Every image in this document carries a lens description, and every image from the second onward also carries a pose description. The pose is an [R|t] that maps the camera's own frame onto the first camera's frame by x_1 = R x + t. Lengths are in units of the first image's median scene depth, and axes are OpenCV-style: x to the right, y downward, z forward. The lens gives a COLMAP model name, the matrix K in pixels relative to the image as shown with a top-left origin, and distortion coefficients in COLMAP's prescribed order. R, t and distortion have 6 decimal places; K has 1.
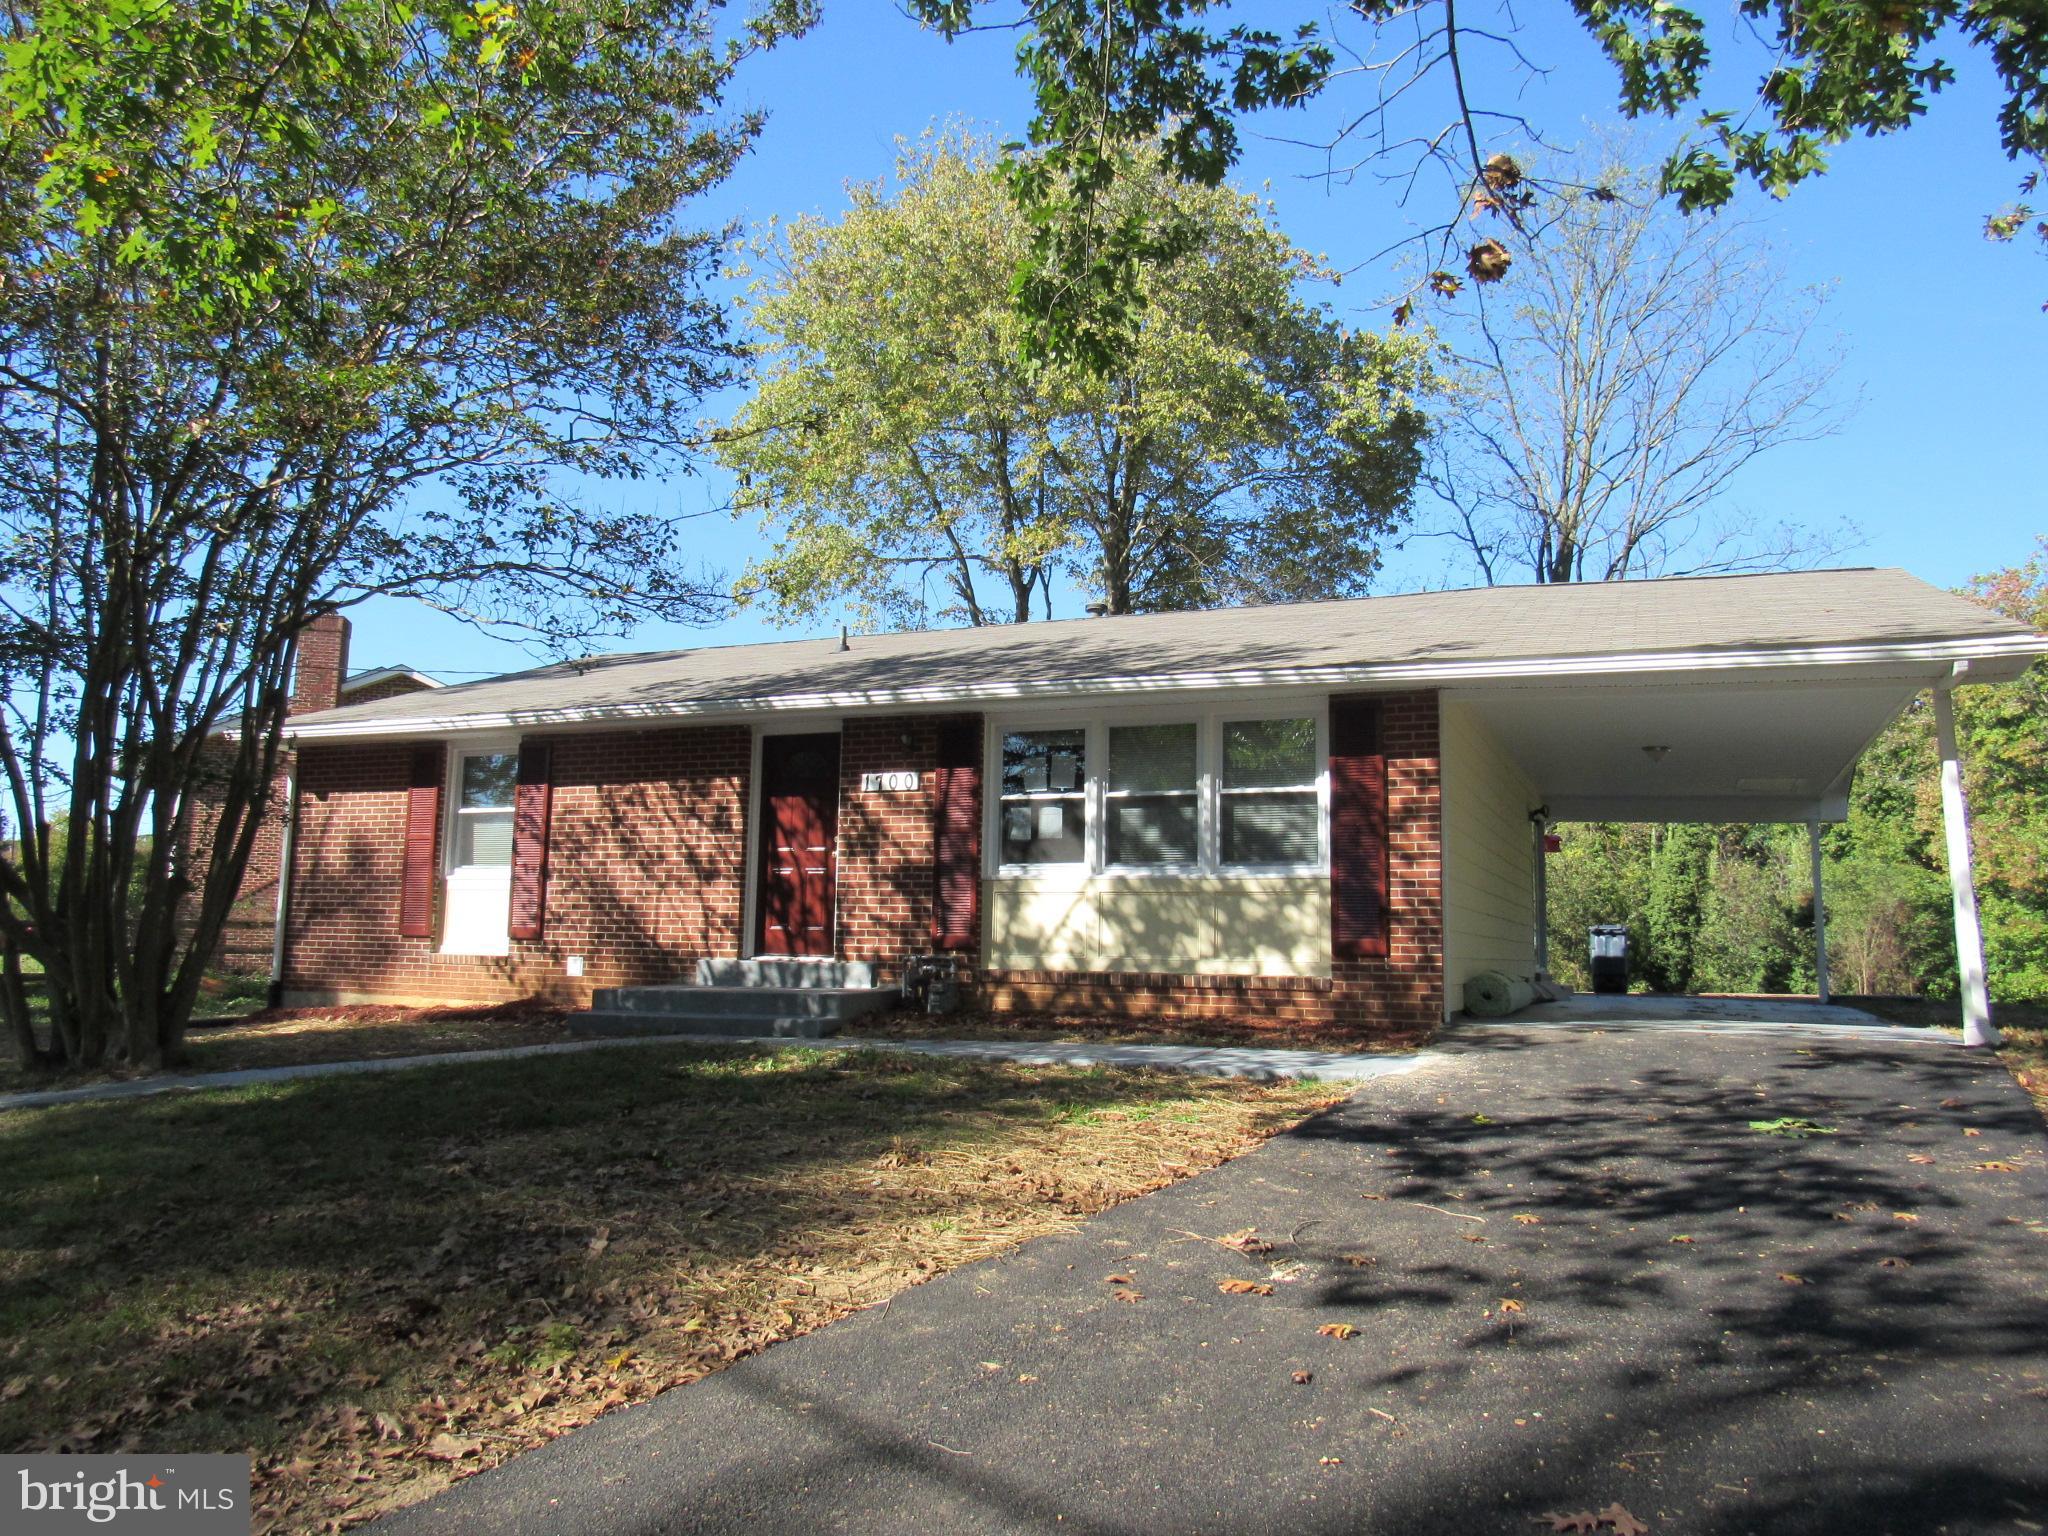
lens RADIAL K [[1468.0, 0, 1024.0], [0, 1468.0, 768.0], [0, 0, 1]] dist [-0.004997, -0.006252]
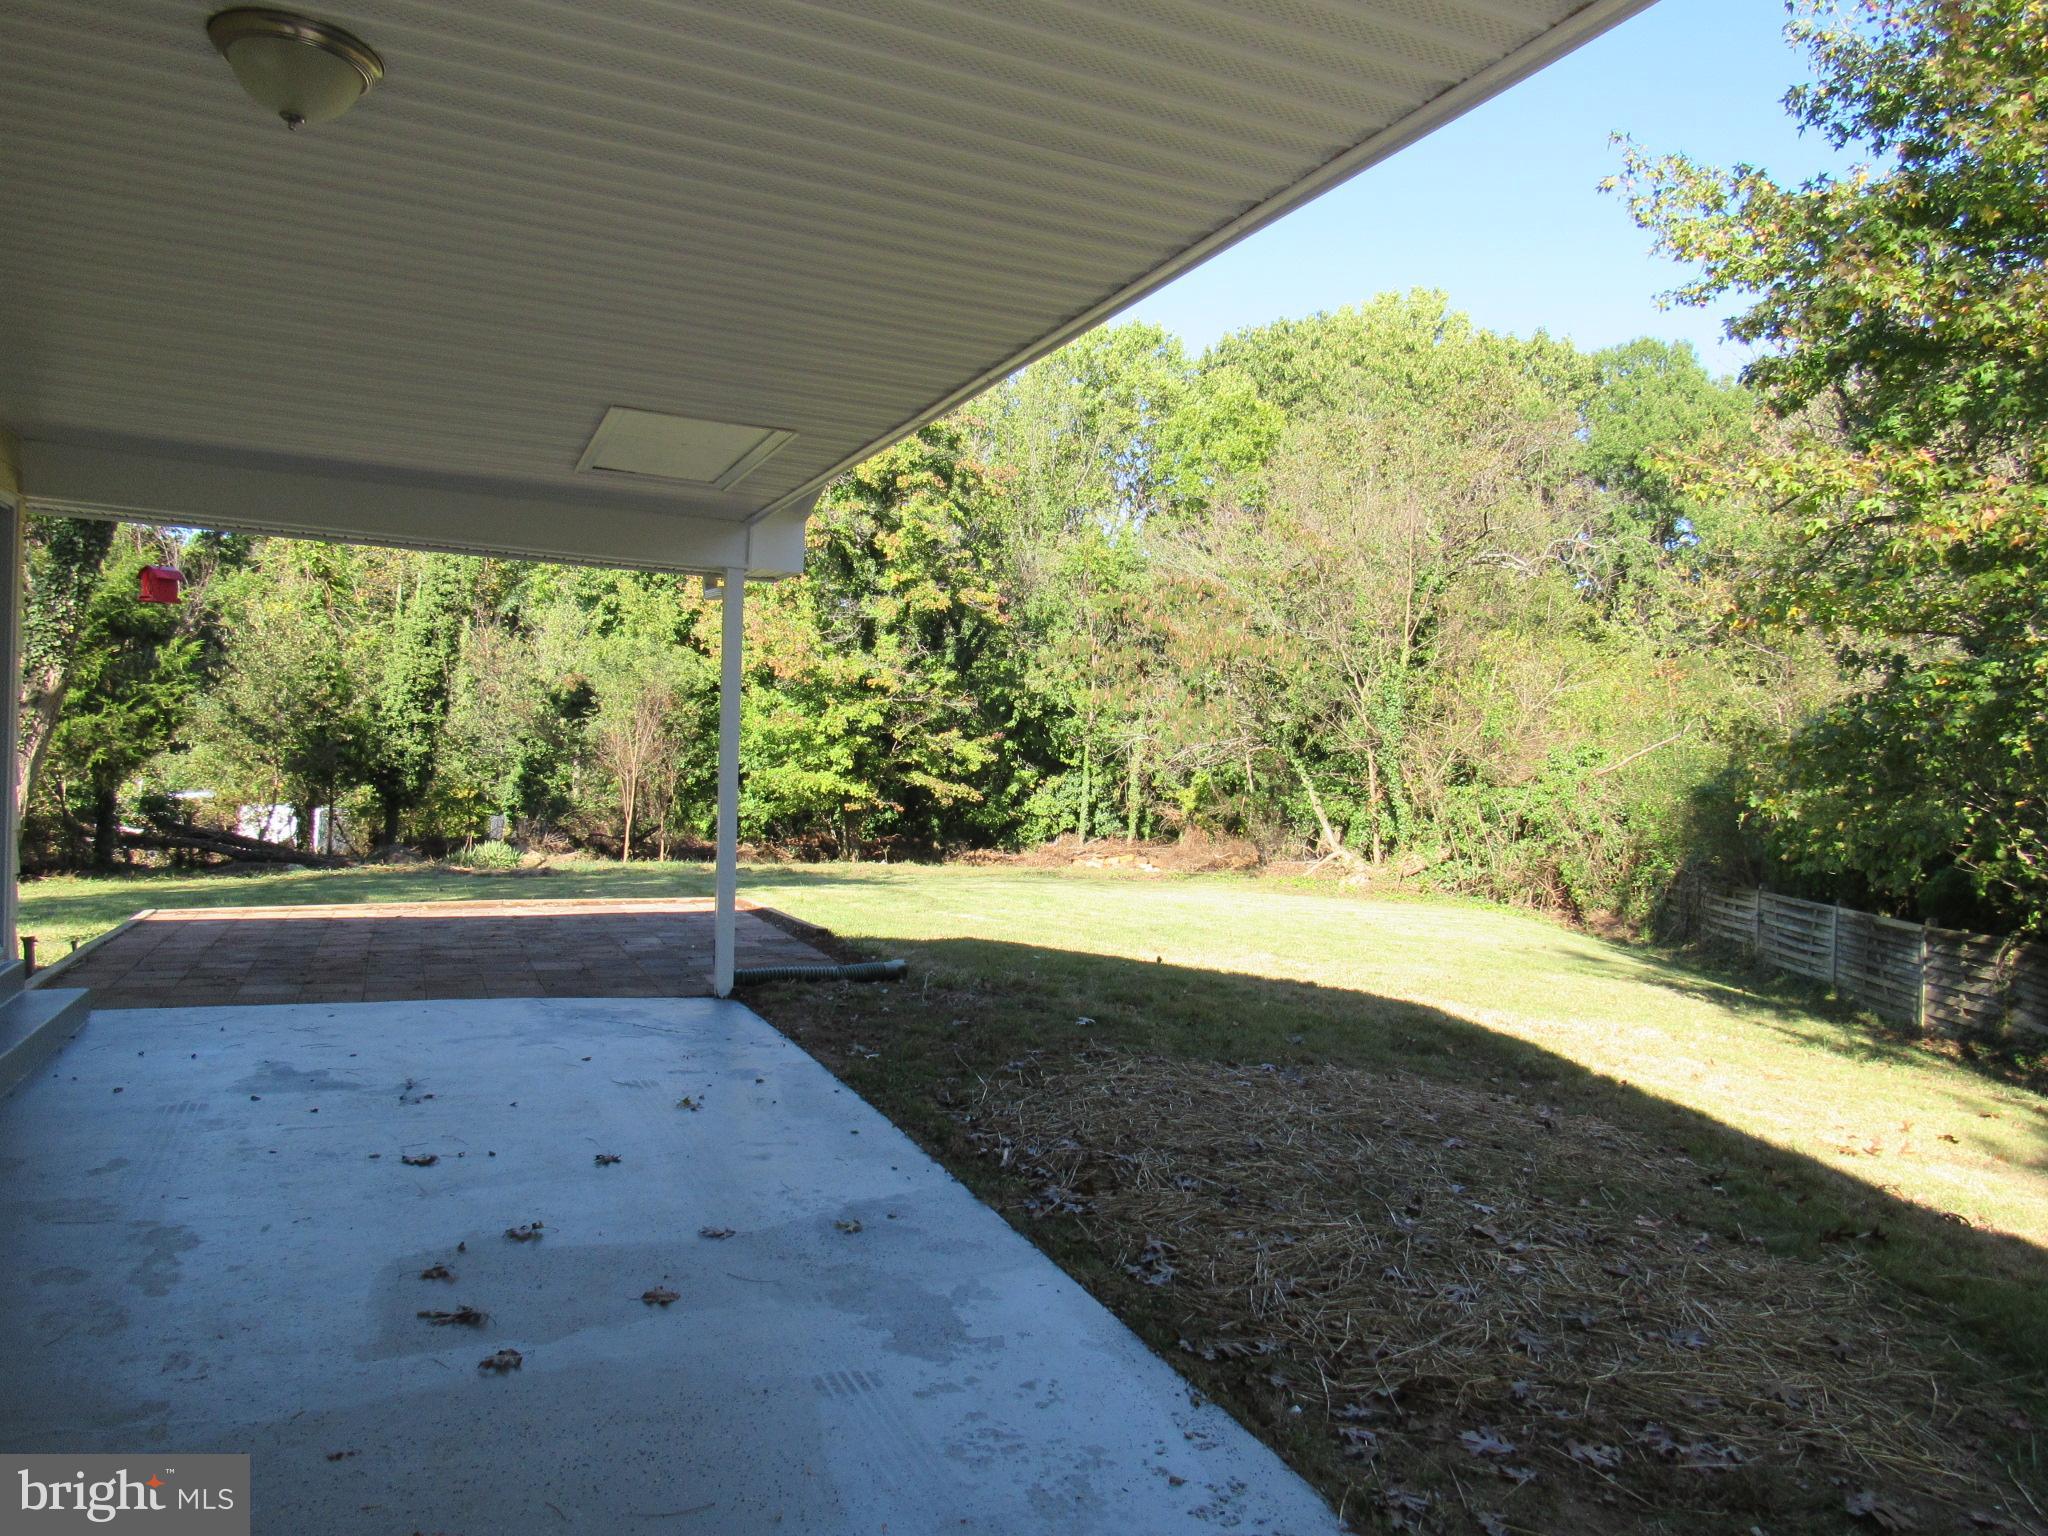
lens RADIAL K [[1468.0, 0, 1024.0], [0, 1468.0, 768.0], [0, 0, 1]] dist [-0.004997, -0.006252]
pose [[0.693244, -0.009745, 0.720637, 0.111928], [-0.107716, 0.987276, 0.116972, 0.013033], [-0.712608, -0.158714, 0.683374, 0.244813]]
